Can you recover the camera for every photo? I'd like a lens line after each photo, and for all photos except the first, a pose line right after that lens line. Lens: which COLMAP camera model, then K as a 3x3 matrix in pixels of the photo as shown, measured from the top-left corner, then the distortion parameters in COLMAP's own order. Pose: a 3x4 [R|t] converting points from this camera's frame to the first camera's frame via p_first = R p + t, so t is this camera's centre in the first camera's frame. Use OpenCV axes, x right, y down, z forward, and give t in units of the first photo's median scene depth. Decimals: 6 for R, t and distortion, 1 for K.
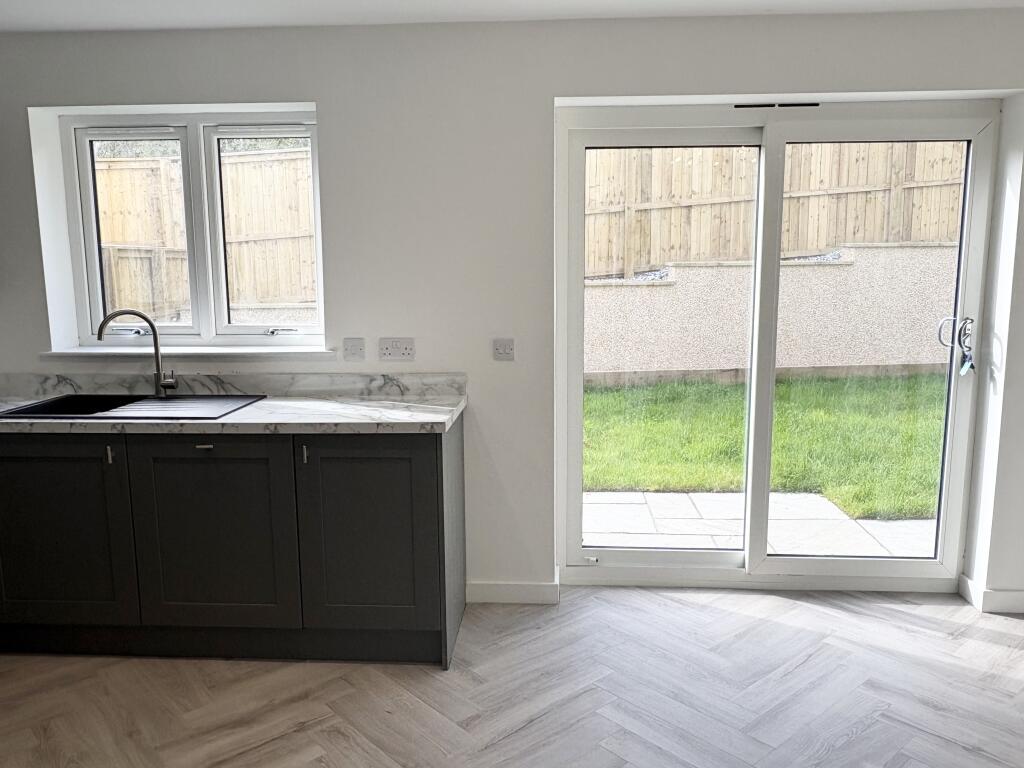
lens RADIAL K [[808.6, 0, 512.0], [0, 808.6, 384.0], [0, 0, 1]] dist [-0.009208, -0.008218]
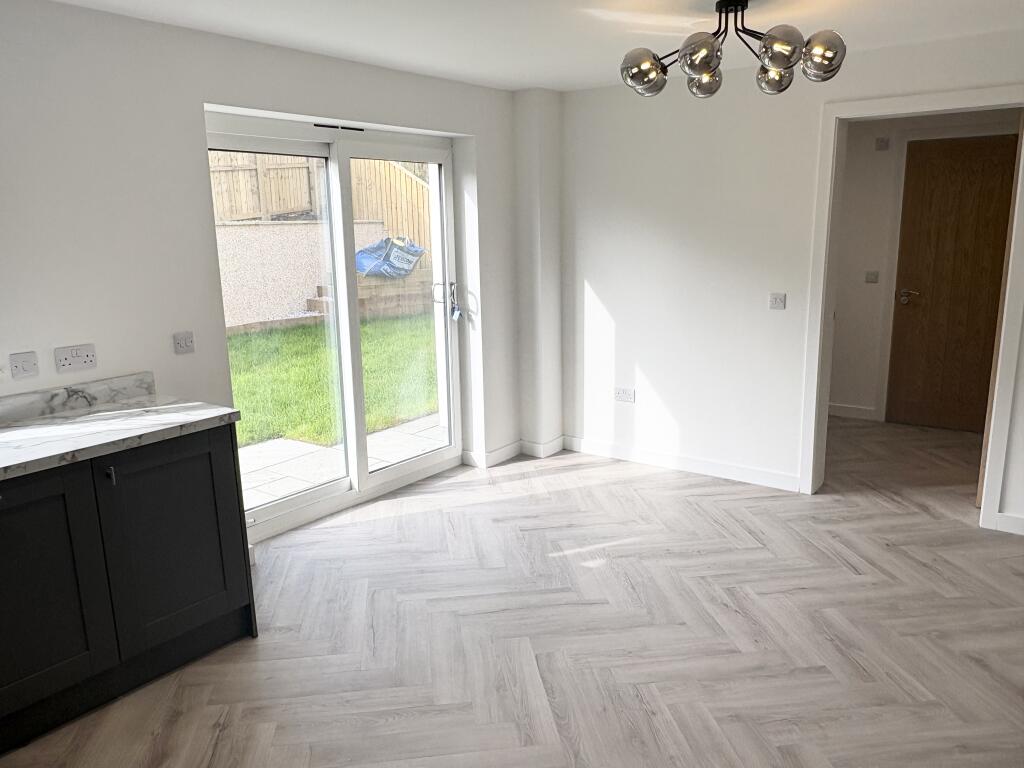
lens RADIAL K [[781.6, 0, 512.0], [0, 781.6, 384.0], [0, 0, 1]] dist [0.004335, 0.004148]
pose [[0.546434, -0.172946, 0.819451, -0.607204], [0.139221, 0.983590, 0.114750, -0.047210], [-0.825849, 0.051382, 0.561545, 0.090895]]
